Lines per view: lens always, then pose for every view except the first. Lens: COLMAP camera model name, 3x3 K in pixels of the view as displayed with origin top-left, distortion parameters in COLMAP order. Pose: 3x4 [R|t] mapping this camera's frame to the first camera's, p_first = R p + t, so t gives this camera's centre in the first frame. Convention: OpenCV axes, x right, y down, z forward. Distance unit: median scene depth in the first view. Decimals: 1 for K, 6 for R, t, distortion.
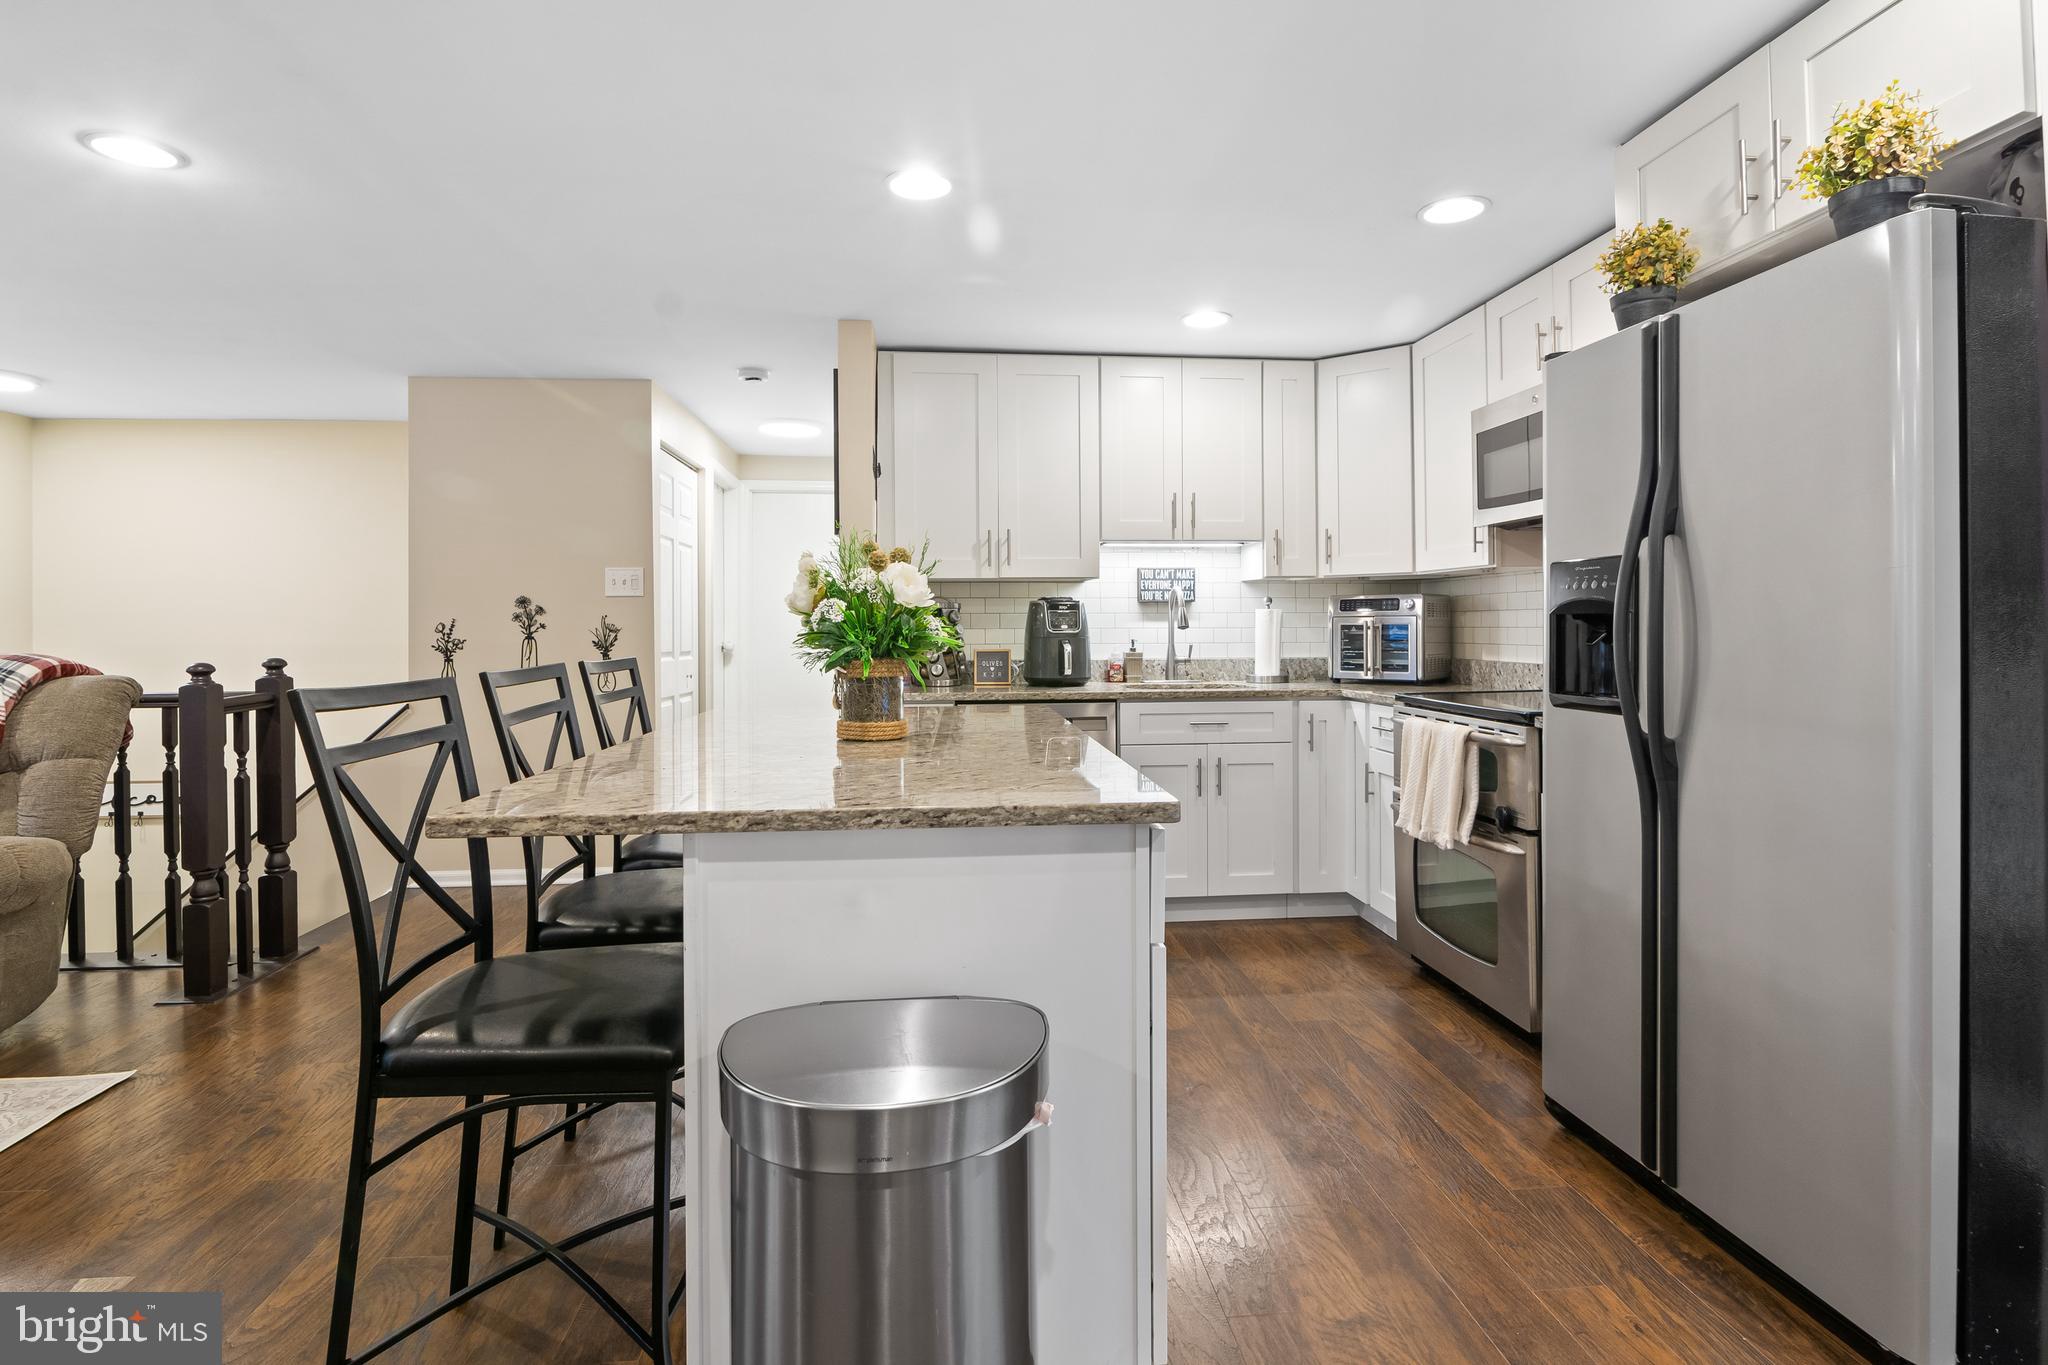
lens RADIAL K [[1029.9, 0, 1022.2], [0, 1029.9, 634.6], [0, 0, 1]] dist [0.003932, -0.008451]
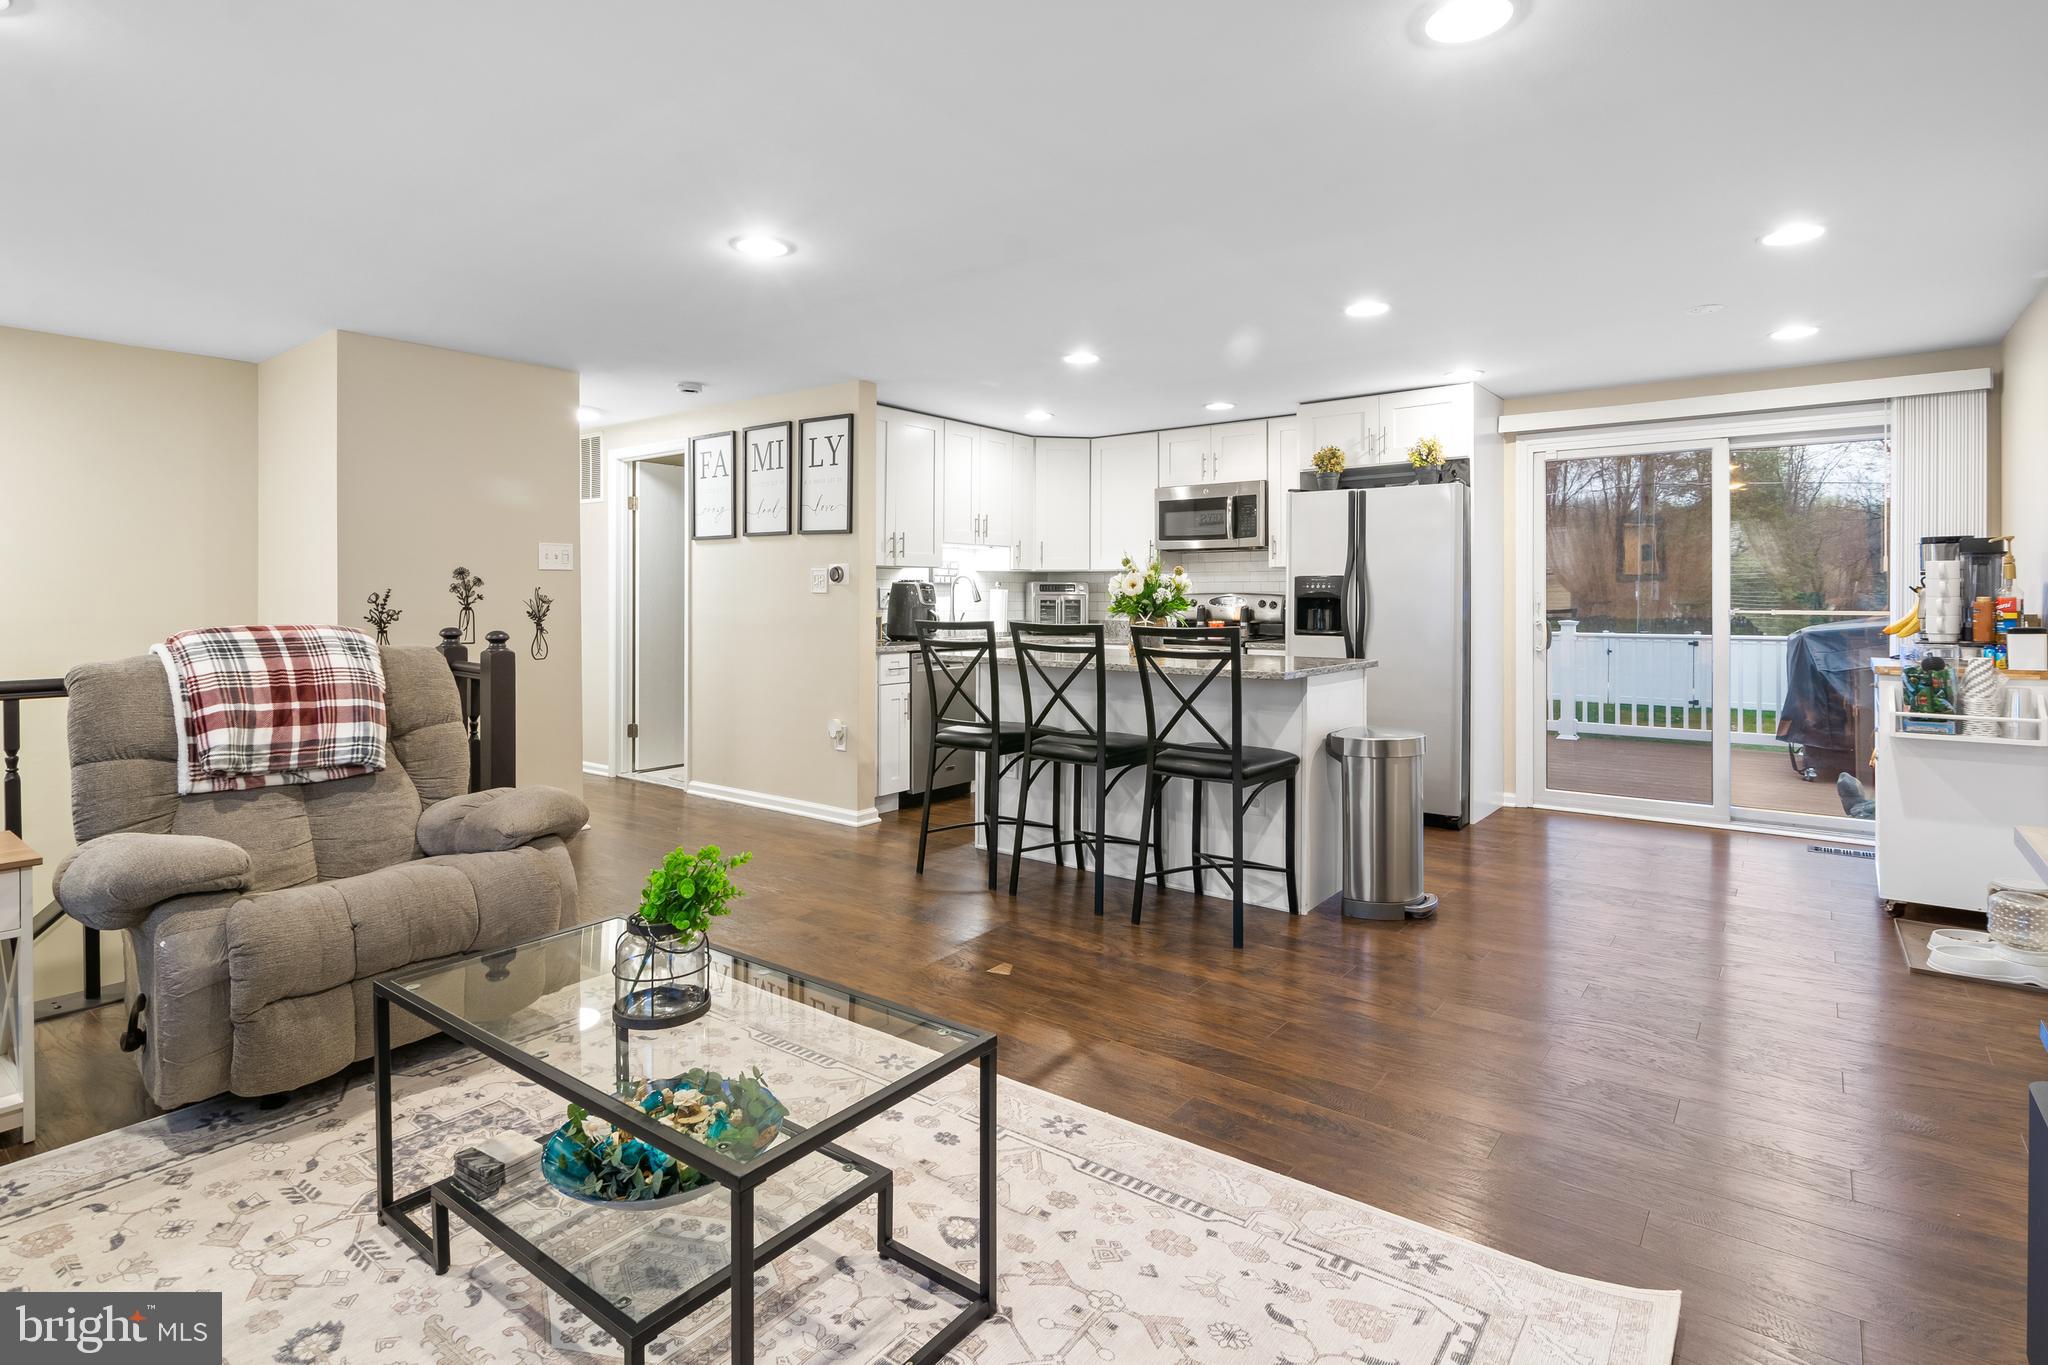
lens RADIAL K [[1034.8, 0, 1026.8], [0, 1034.8, 611.3], [0, 0, 1]] dist [-0.003252, -0.005810]
pose [[0.680576, -0.003297, 0.732670, -0.957337], [0.000223, 0.999991, 0.004293, 0.001852], [-0.732678, -0.002759, 0.680570, -0.111059]]
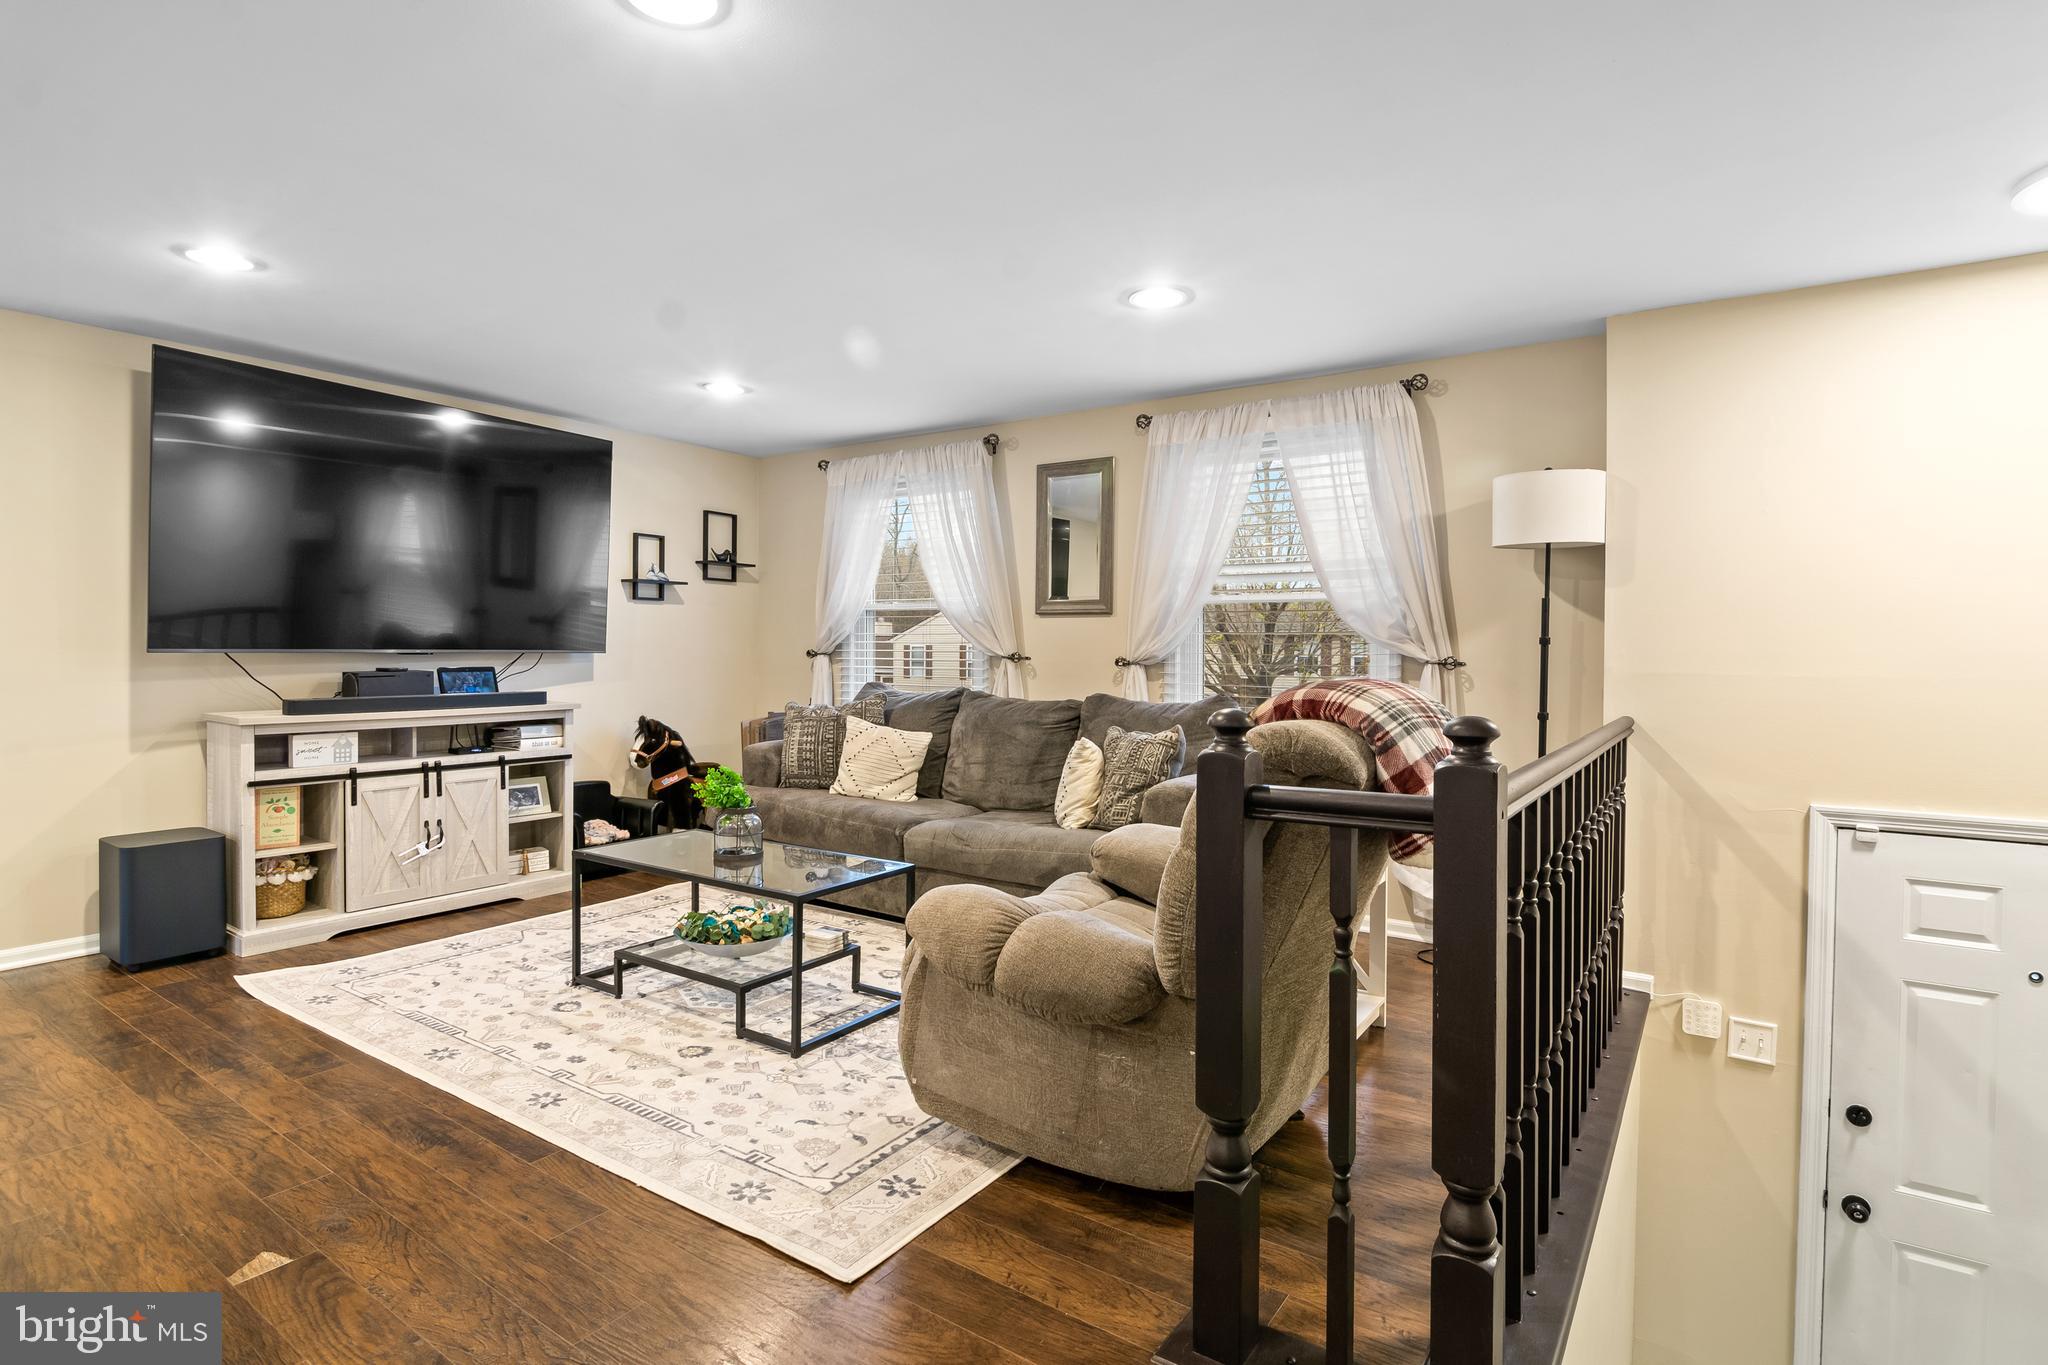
lens RADIAL K [[1013.0, 0, 1014.1], [0, 1013.0, 657.2], [0, 0, 1]] dist [-0.003309, -0.005138]
pose [[-0.646234, 0.009708, -0.763078, -0.268793], [-0.007657, 0.999786, 0.019205, -0.005915], [0.763101, 0.018254, -0.646021, 0.985655]]
